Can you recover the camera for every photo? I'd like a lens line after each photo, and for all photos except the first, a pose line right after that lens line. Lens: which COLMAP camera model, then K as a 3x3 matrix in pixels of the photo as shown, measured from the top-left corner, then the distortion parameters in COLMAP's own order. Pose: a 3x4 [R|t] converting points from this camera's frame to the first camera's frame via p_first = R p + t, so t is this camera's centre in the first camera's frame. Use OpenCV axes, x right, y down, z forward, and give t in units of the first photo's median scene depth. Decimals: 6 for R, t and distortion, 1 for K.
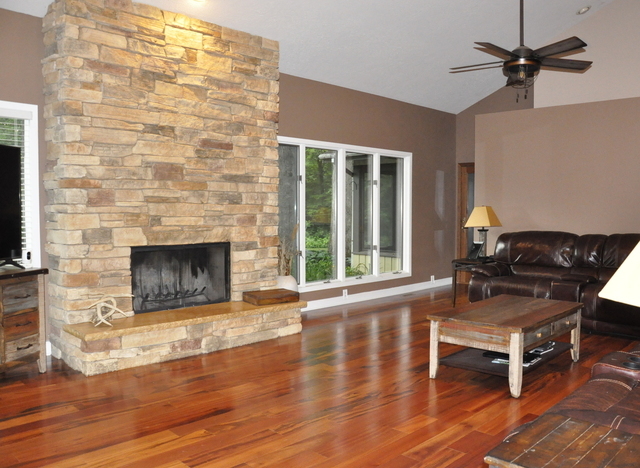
lens RADIAL K [[545.9, 0, 320.4], [0, 545.9, 232.4], [0, 0, 1]] dist [-0.064932, 0.000469]
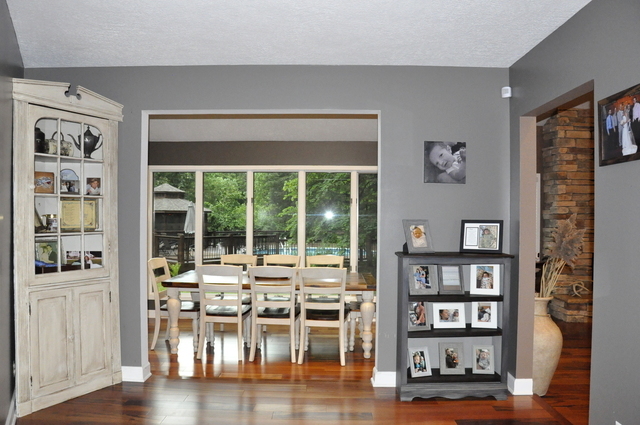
lens RADIAL K [[494.1, 0, 322.9], [0, 494.1, 217.1], [0, 0, 1]] dist [-0.140861, 0.088851]
pose [[0.707710, 0.005071, -0.706485, 0.114613], [-0.041300, 0.998561, -0.034204, -0.000385], [0.705295, 0.053385, 0.706901, -0.706068]]
